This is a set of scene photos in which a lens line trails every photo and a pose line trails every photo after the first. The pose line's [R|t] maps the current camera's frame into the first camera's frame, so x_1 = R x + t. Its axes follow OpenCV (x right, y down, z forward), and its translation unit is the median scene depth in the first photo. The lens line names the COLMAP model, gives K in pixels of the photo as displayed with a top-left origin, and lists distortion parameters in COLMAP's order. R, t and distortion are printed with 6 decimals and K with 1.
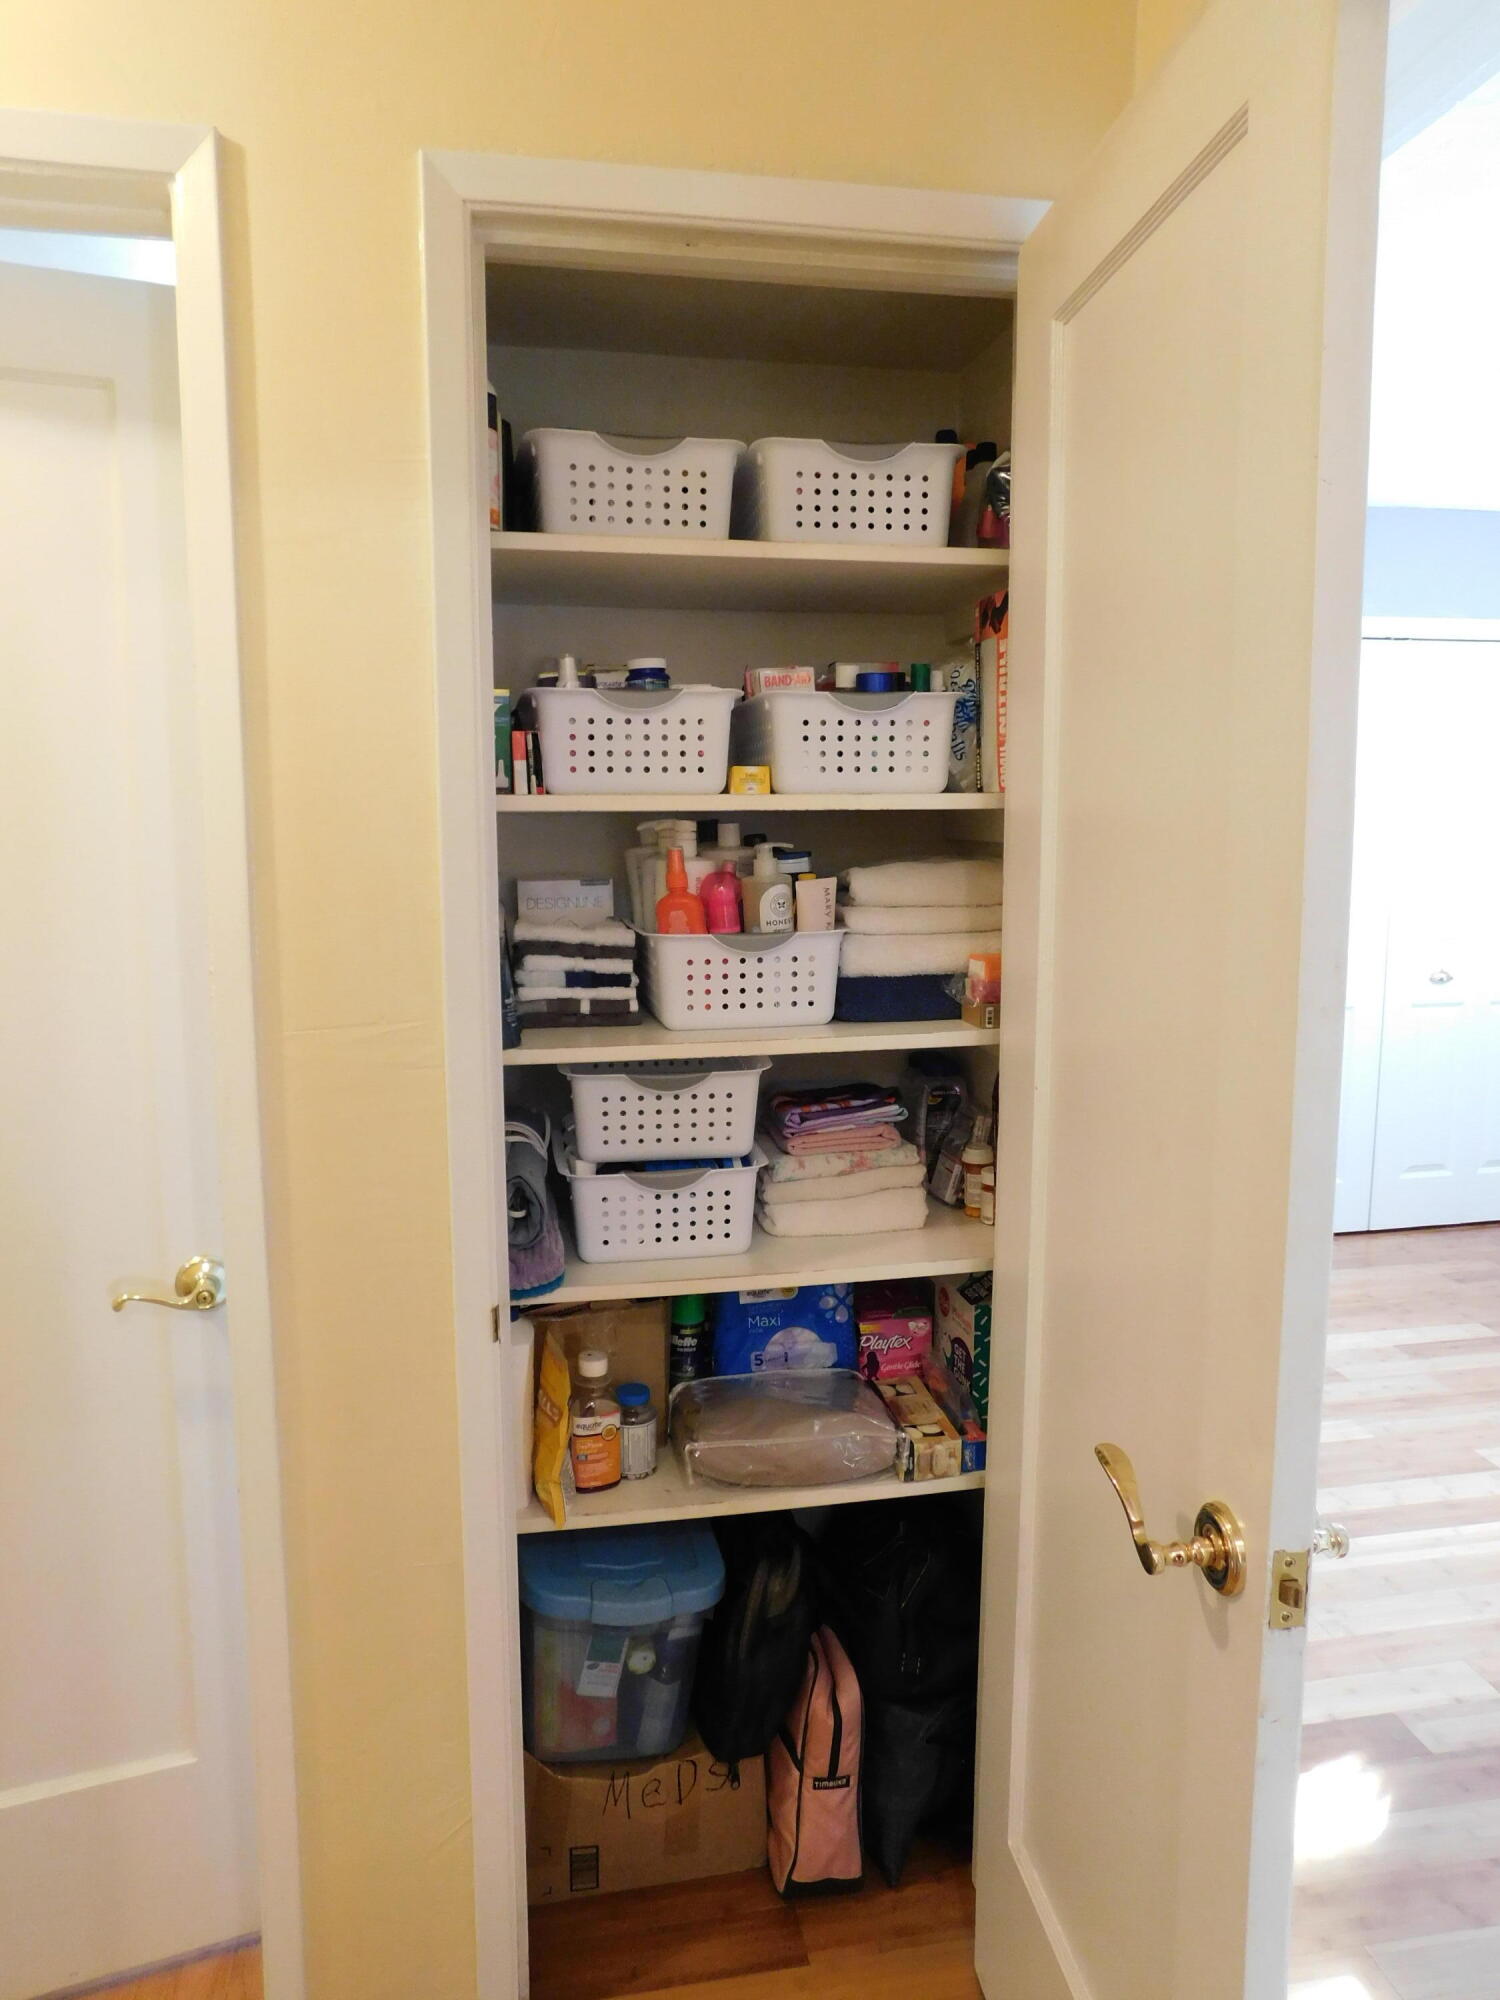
lens RADIAL K [[1322.5, 0, 751.3], [0, 1322.5, 993.8], [0, 0, 1]] dist [-0.050350, 0.028937]
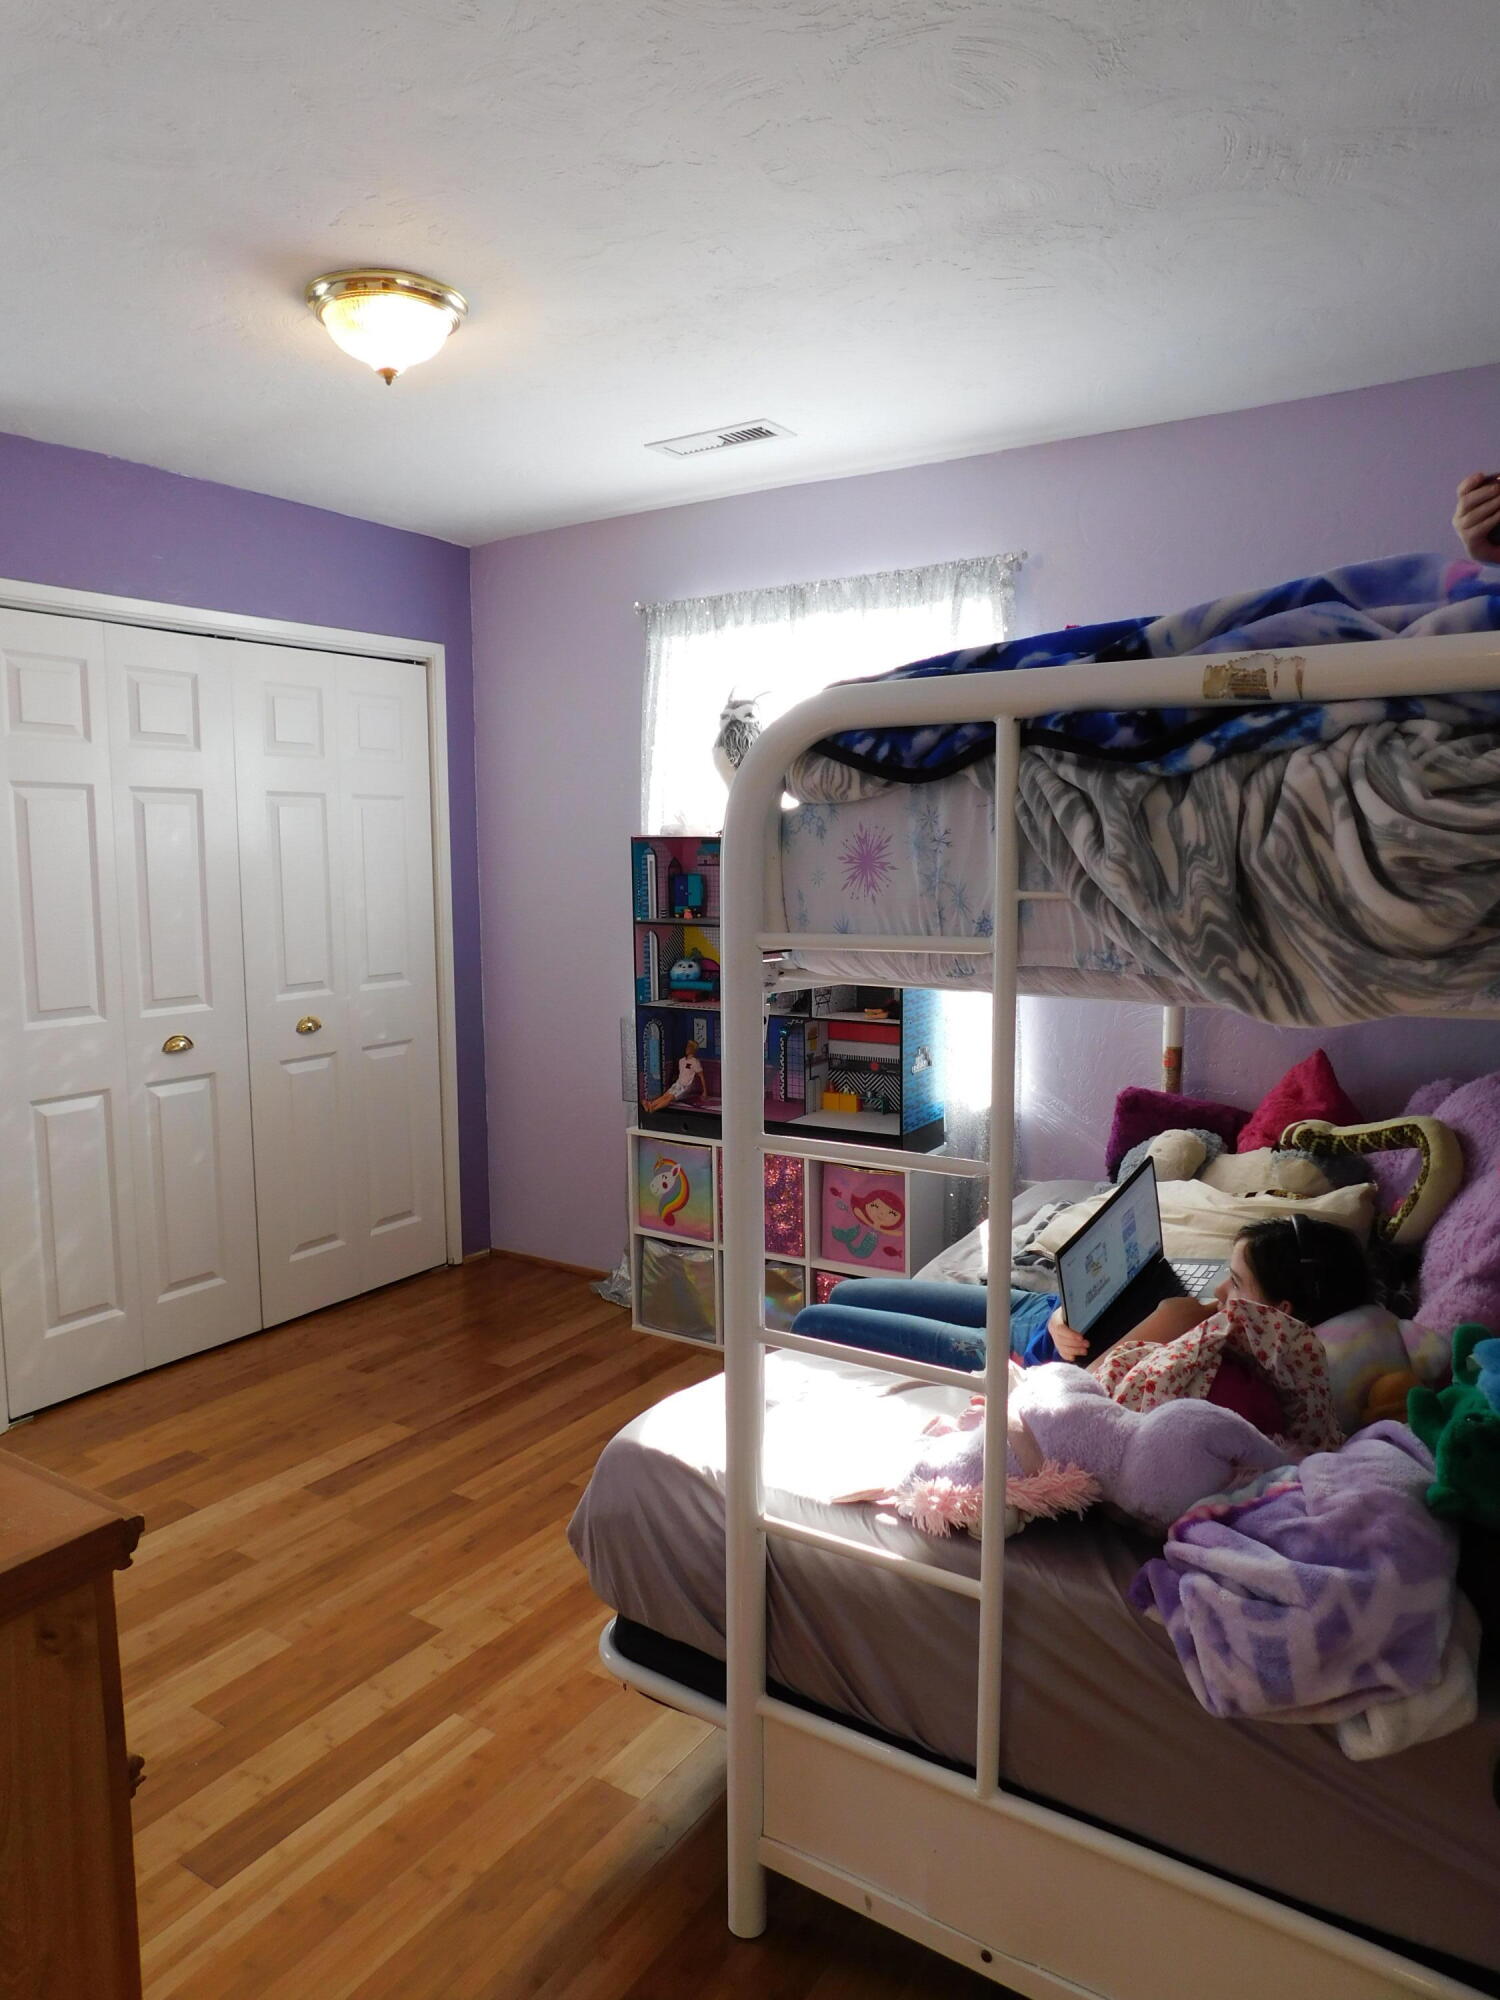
lens RADIAL K [[1322.5, 0, 752.8], [0, 1322.5, 1000.2], [0, 0, 1]] dist [-0.050350, 0.028937]
pose [[0.689634, -0.086254, 0.719003, 0.124226], [0.100819, 0.994648, 0.022620, -0.025367], [-0.717105, 0.056889, 0.694639, 0.212502]]
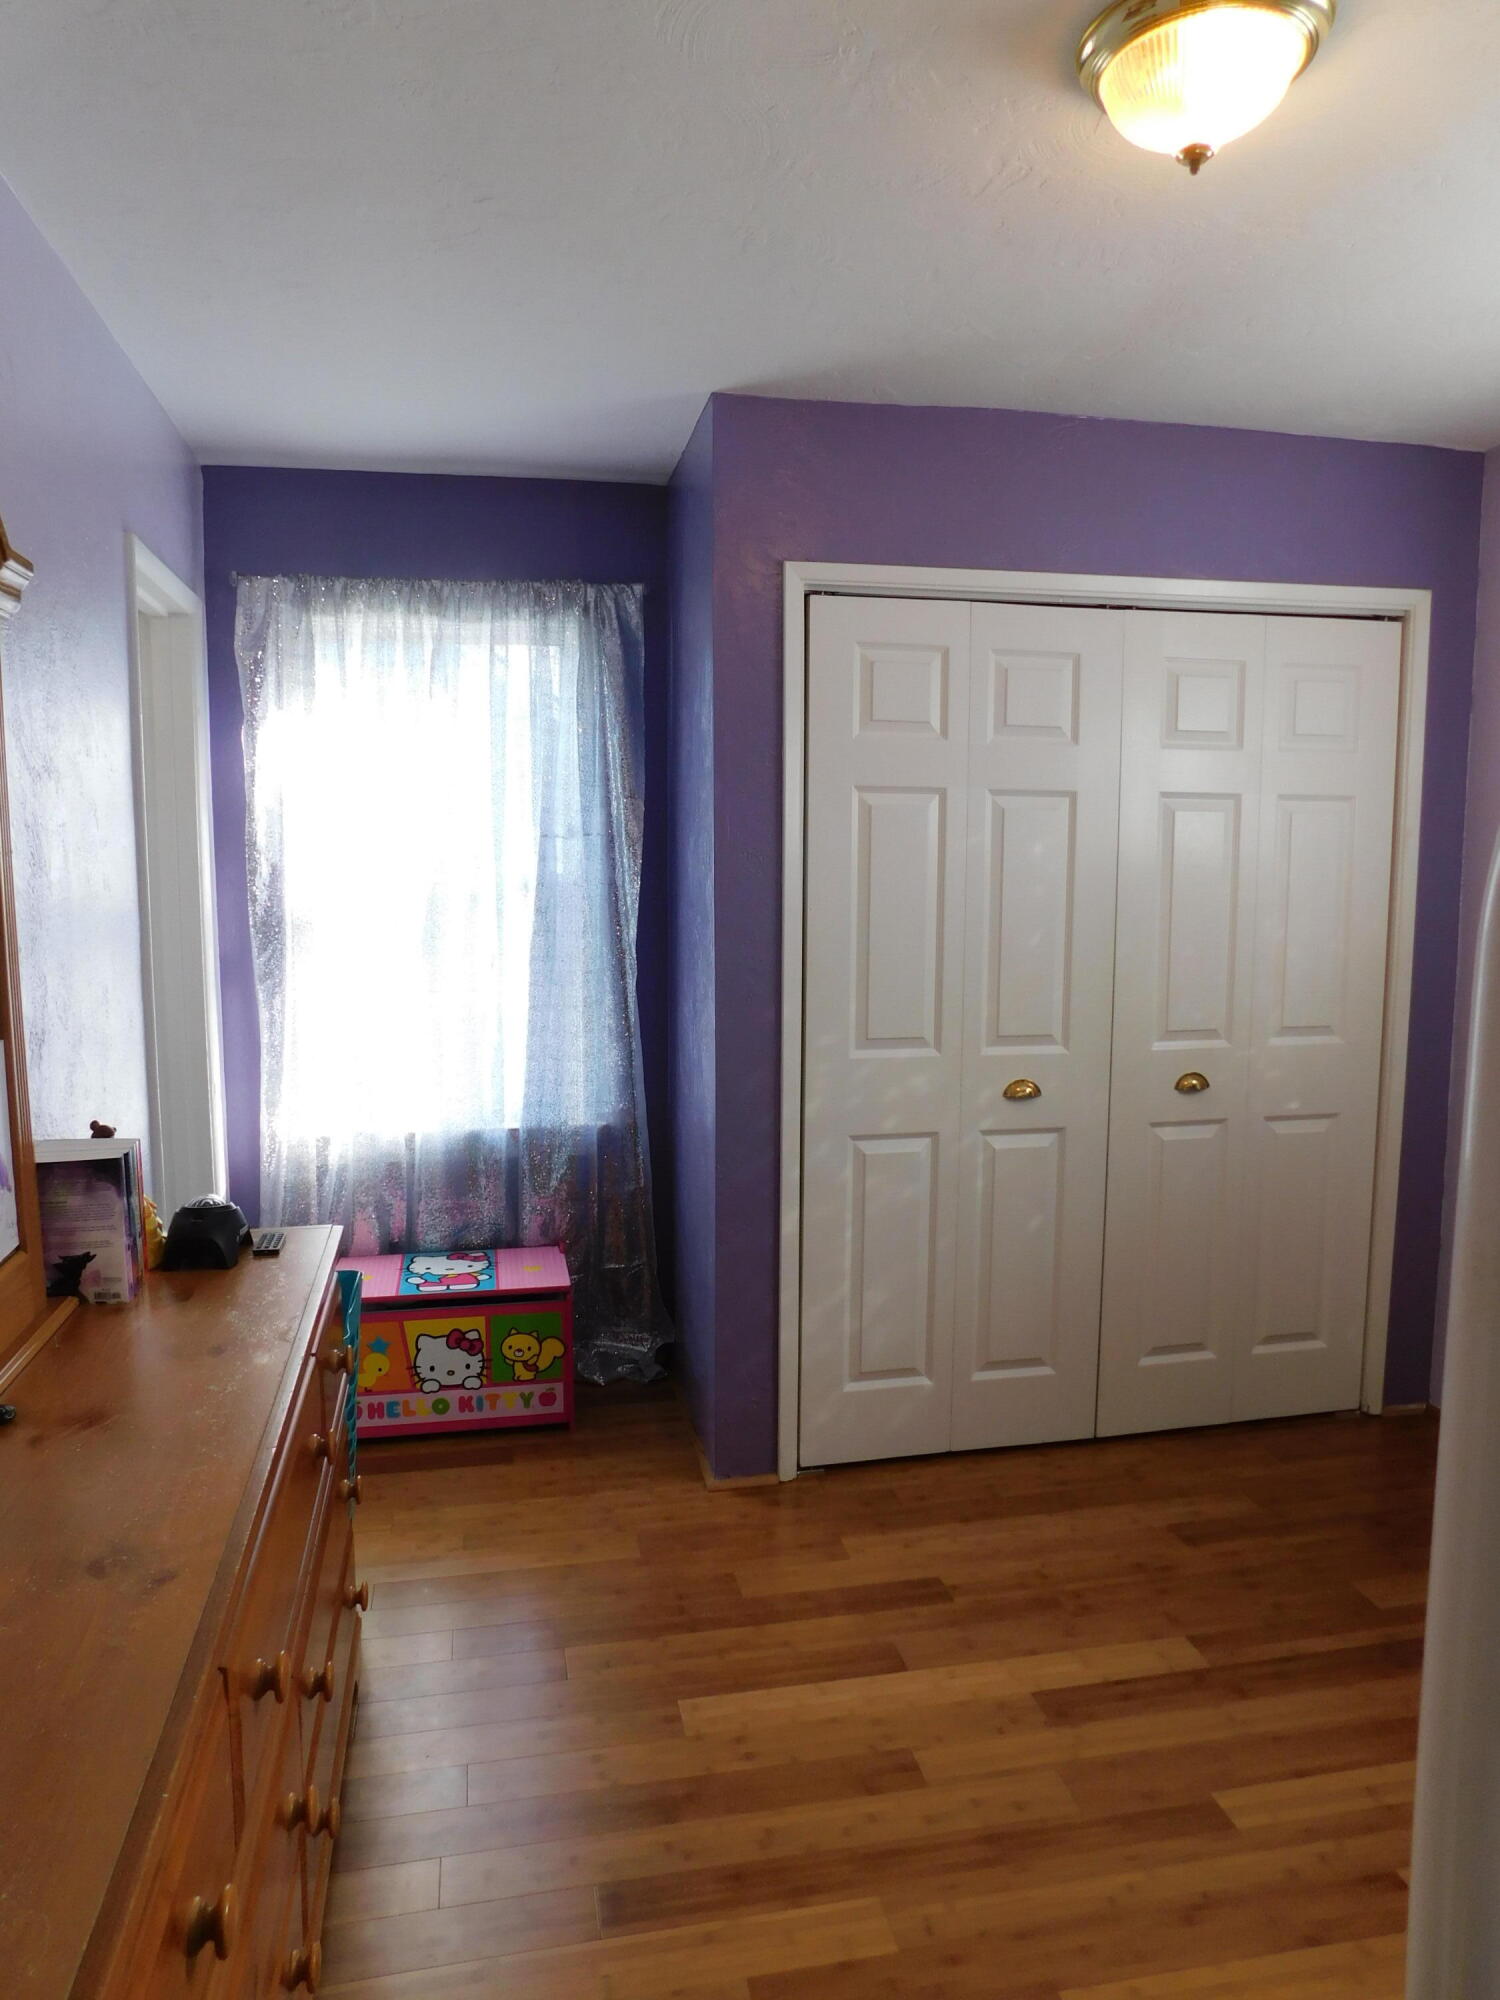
lens RADIAL K [[1322.5, 0, 746.5], [0, 1322.5, 996.5], [0, 0, 1]] dist [-0.050350, 0.028937]
pose [[0.999826, 0.001295, 0.018618, 0.345669], [-0.000883, 0.999755, -0.022108, -0.055850], [-0.018642, 0.022088, 0.999582, 0.365898]]
